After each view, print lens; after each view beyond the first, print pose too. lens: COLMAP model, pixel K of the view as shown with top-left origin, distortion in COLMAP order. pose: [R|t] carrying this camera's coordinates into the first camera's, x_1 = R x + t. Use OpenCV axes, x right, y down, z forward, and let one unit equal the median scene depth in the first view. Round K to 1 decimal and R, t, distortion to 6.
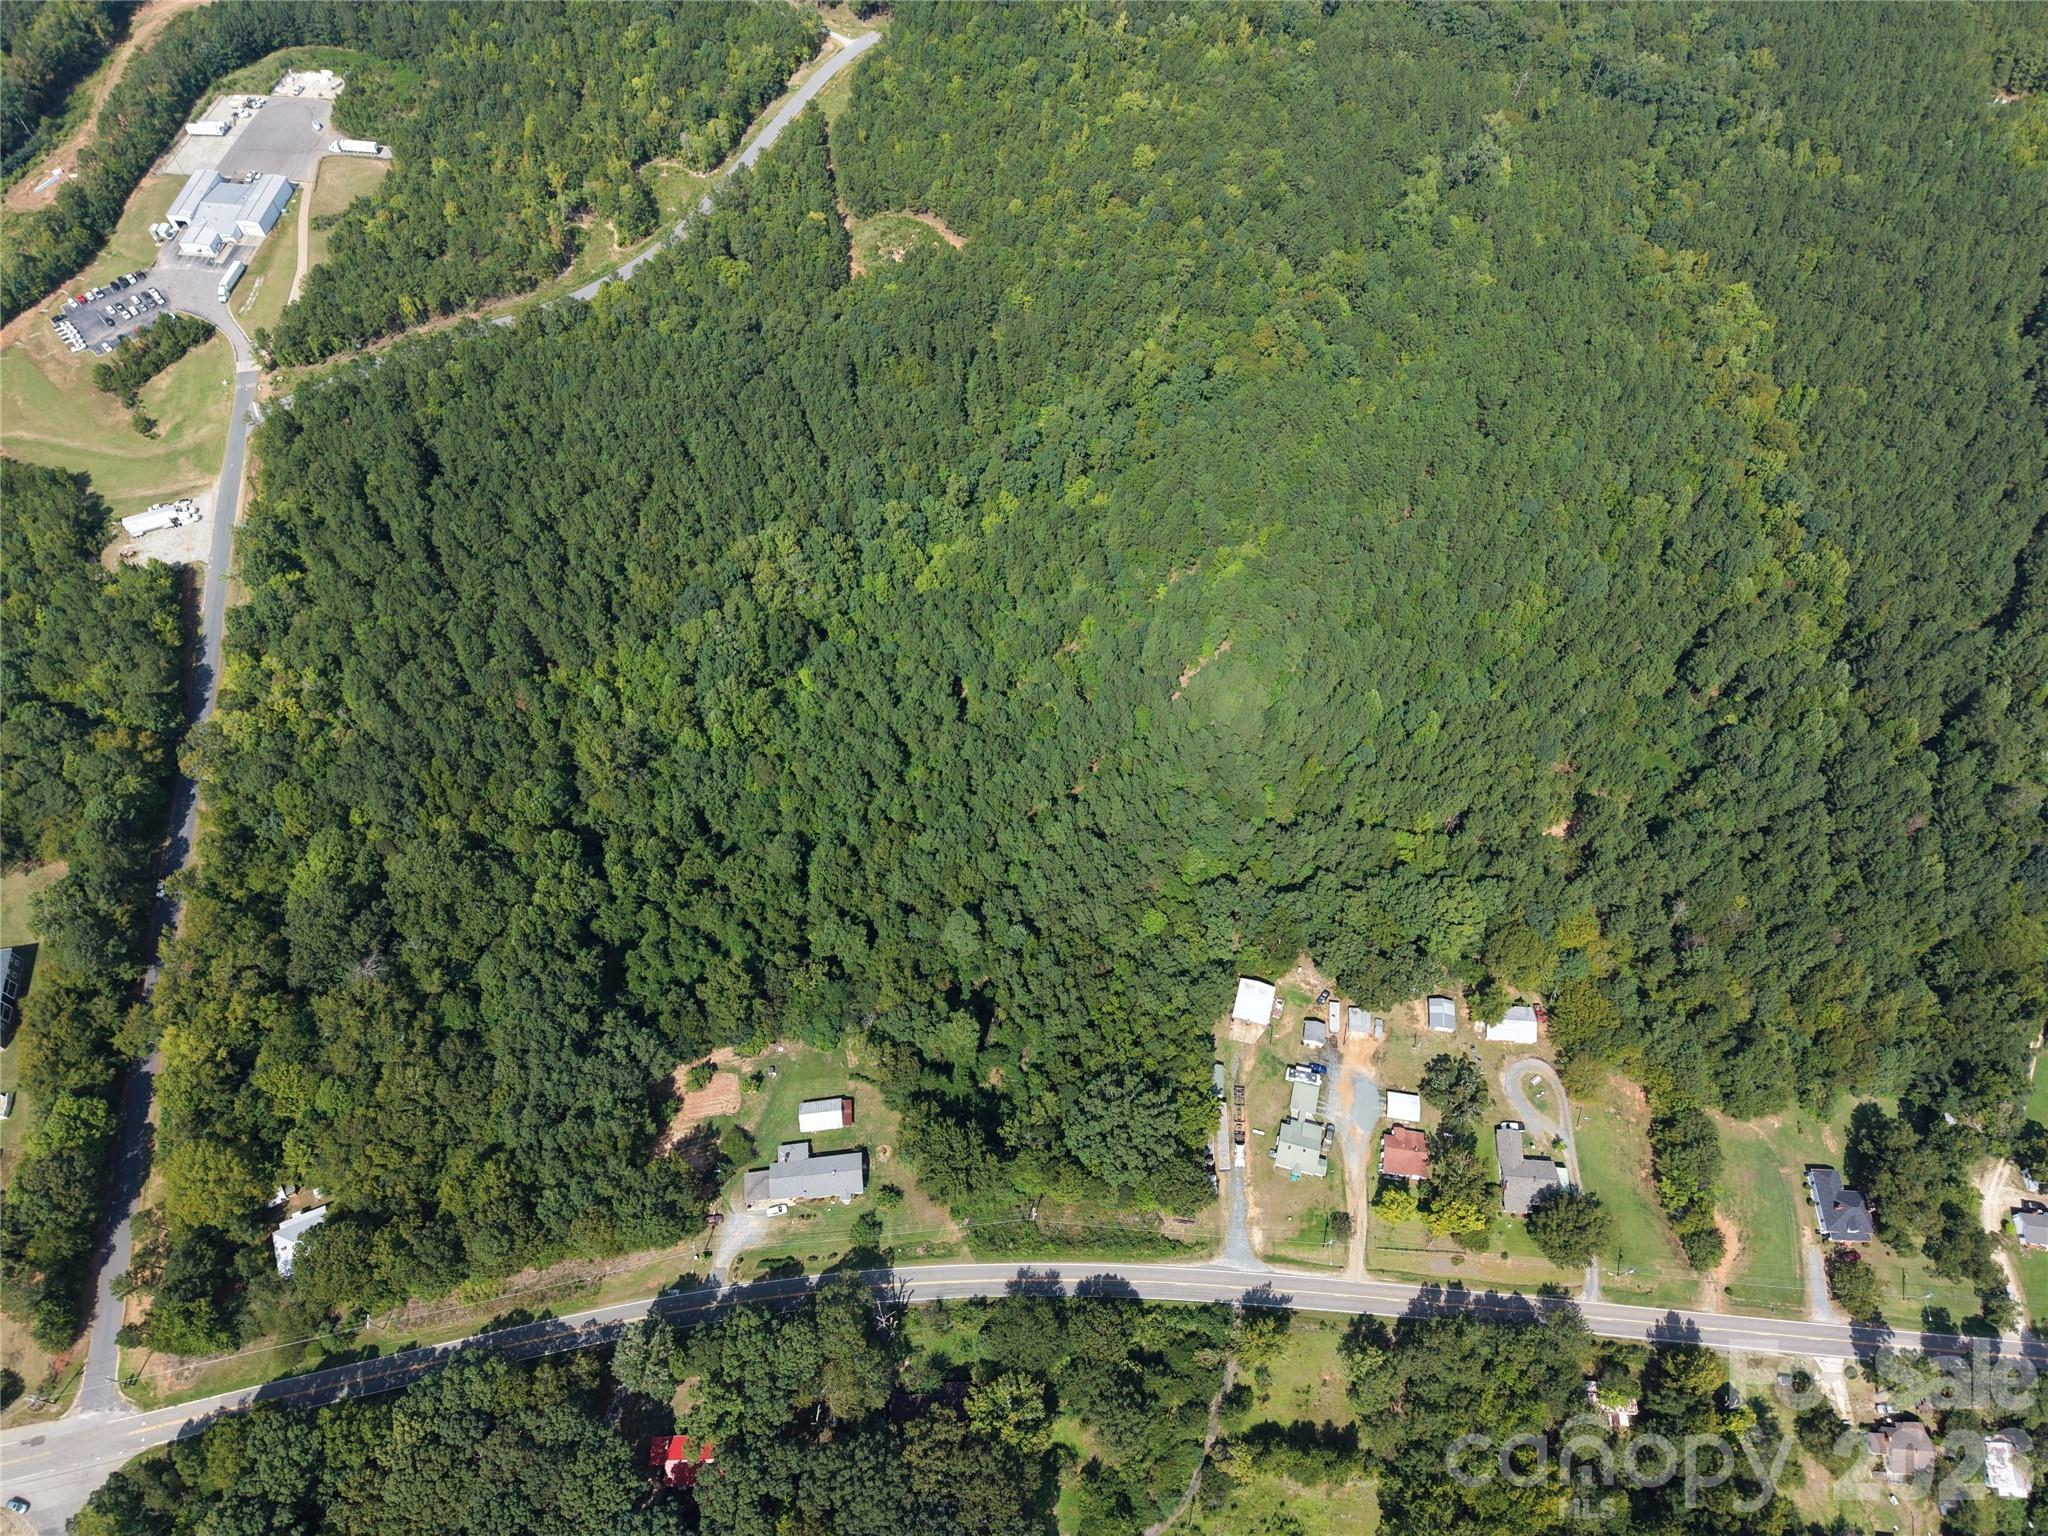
lens RADIAL K [[1372.8, 0, 1027.2], [0, 1372.8, 763.5], [0, 0, 1]] dist [0.030826, -0.029115]
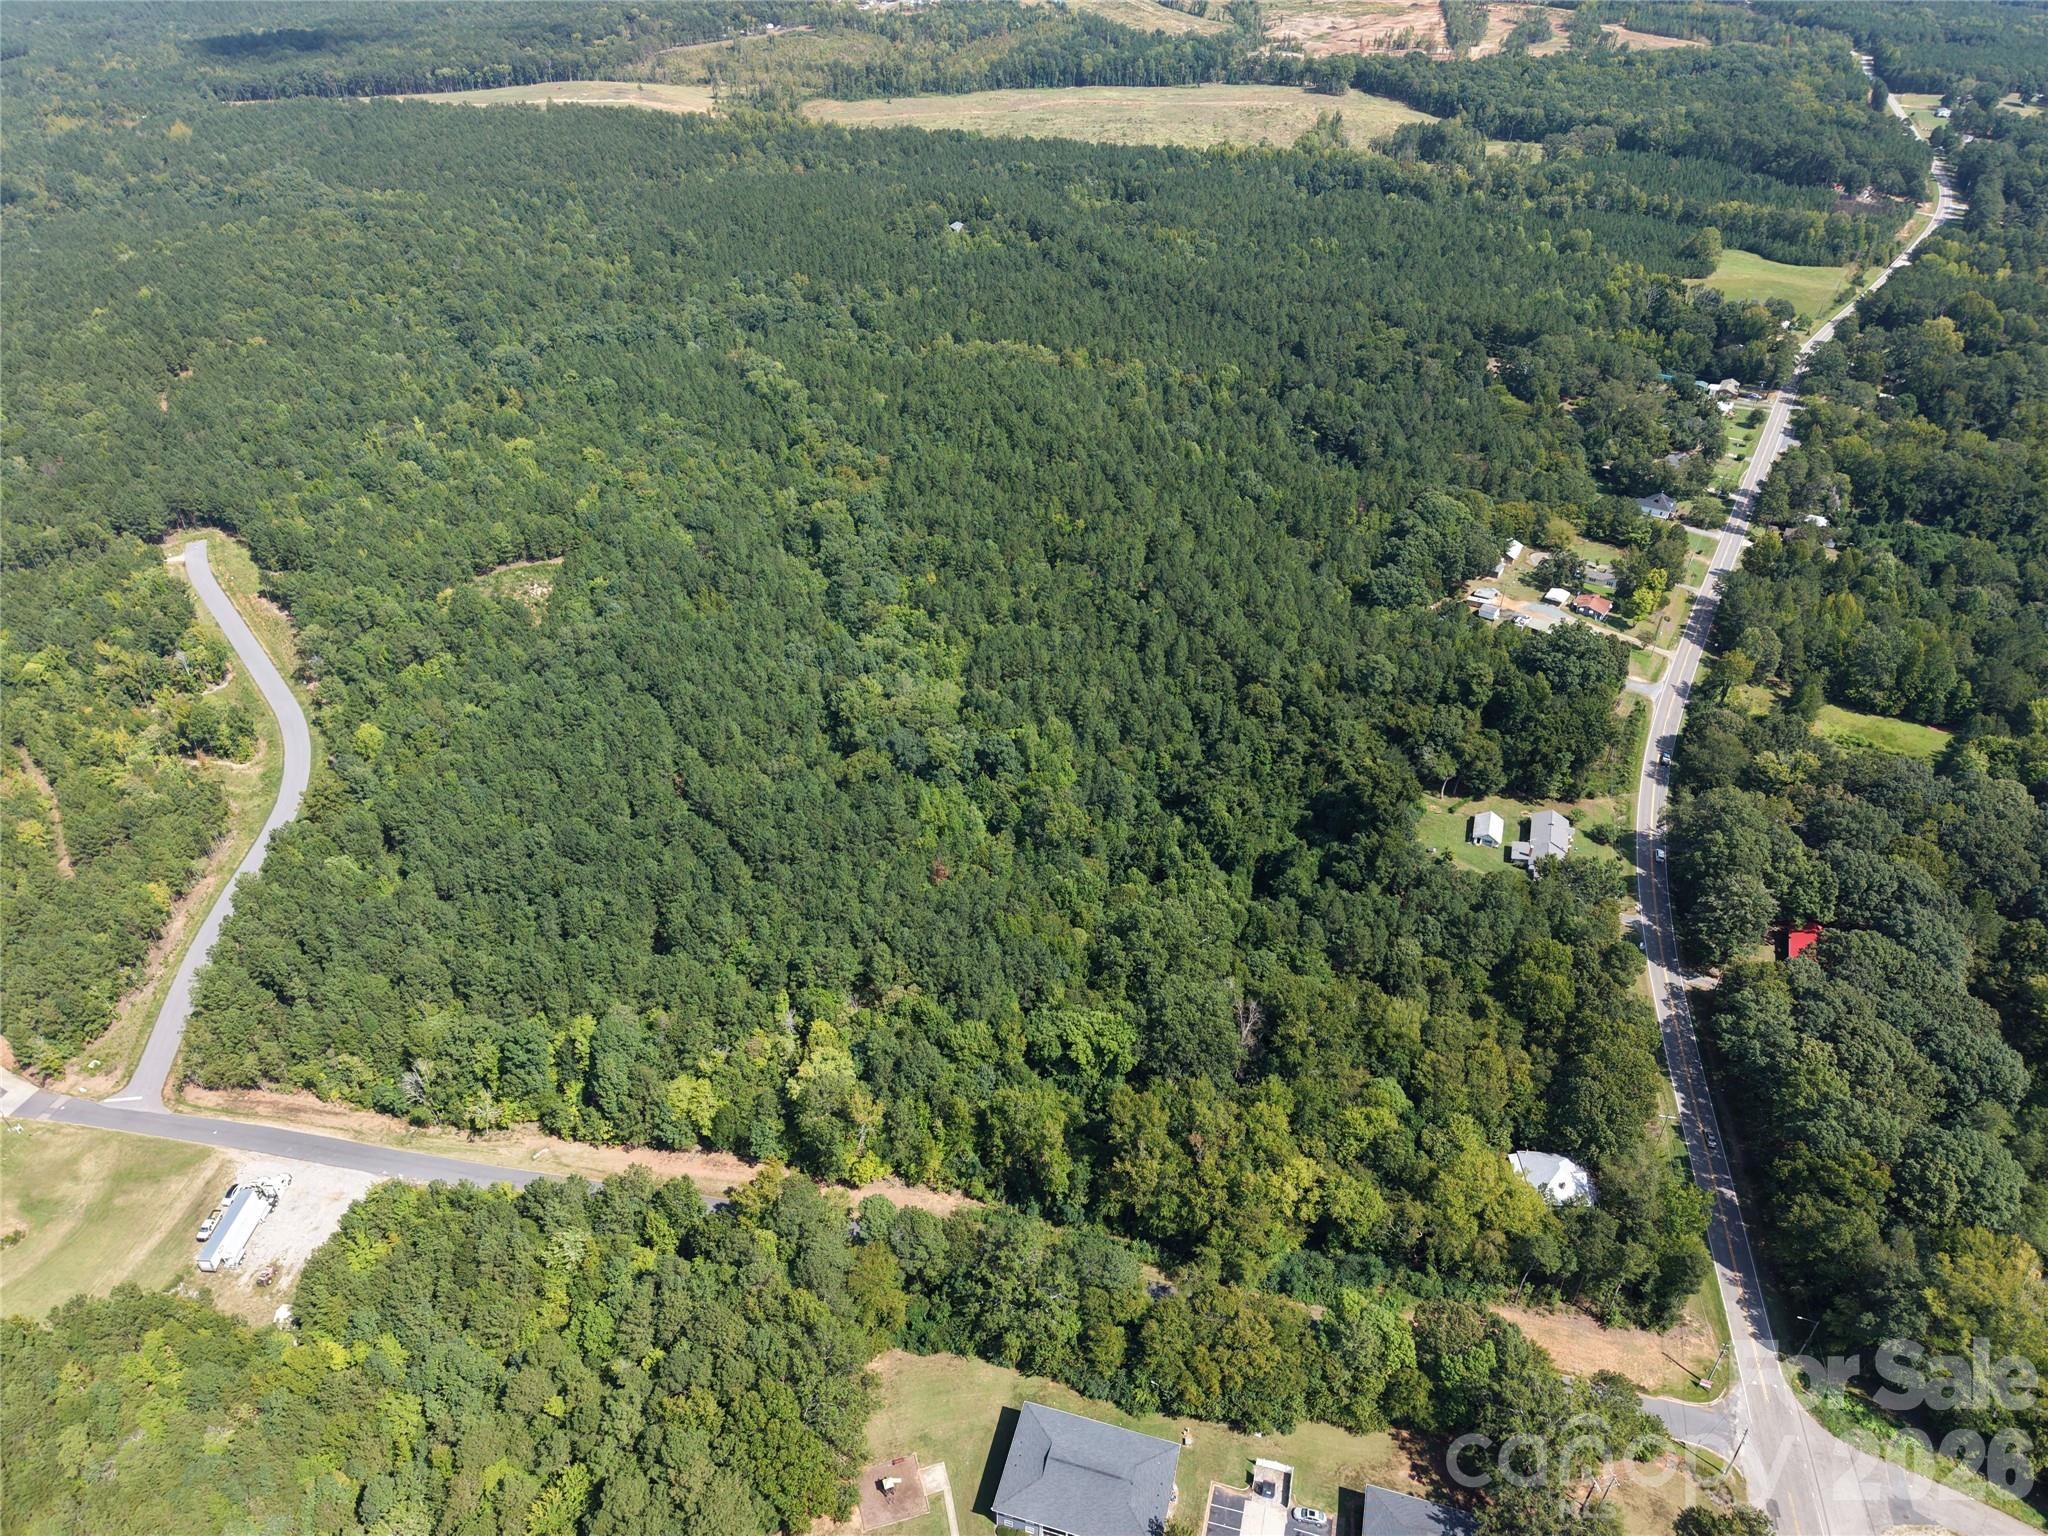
lens RADIAL K [[1372.8, 0, 1028.1], [0, 1372.8, 777.7], [0, 0, 1]] dist [0.030826, -0.029115]
pose [[0.429384, -0.525371, 0.734585, -1.093250], [0.772094, 0.635501, 0.003197, -0.050074], [-0.468509, 0.565796, 0.678509, 0.429599]]
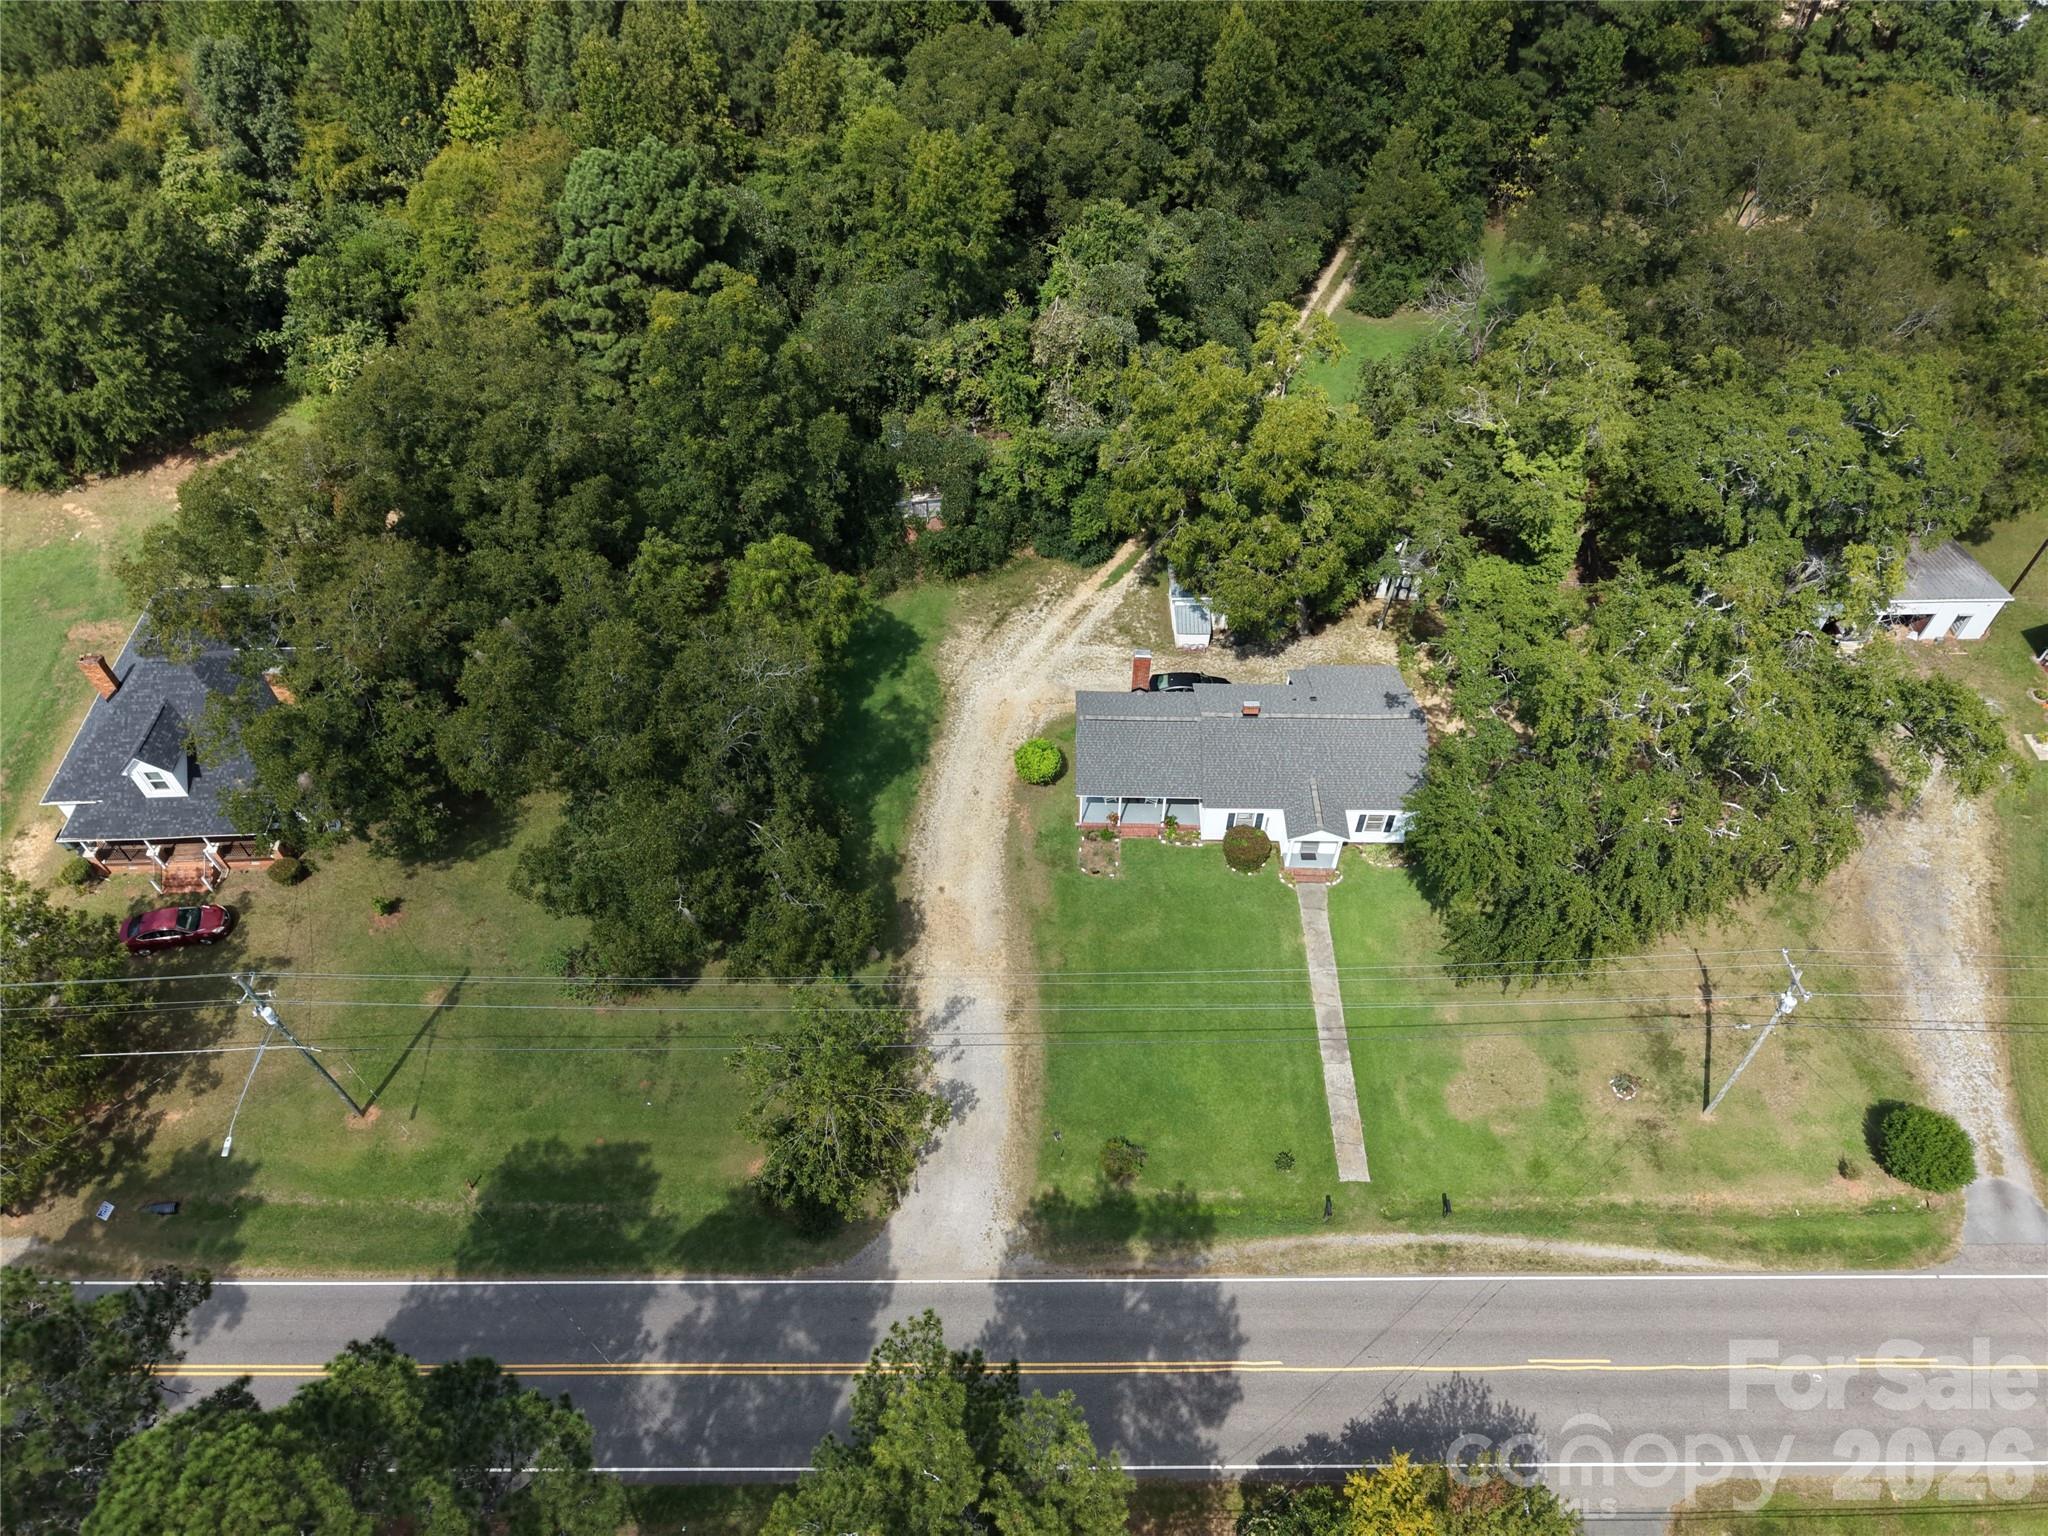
lens RADIAL K [[1372.8, 0, 1014.2], [0, 1372.8, 767.2], [0, 0, 1]] dist [0.030826, -0.029115]
pose [[0.996906, -0.066139, 0.042463, 0.703142], [0.072265, 0.983765, -0.164271, 0.373449], [-0.030909, 0.166832, 0.985501, 0.798924]]
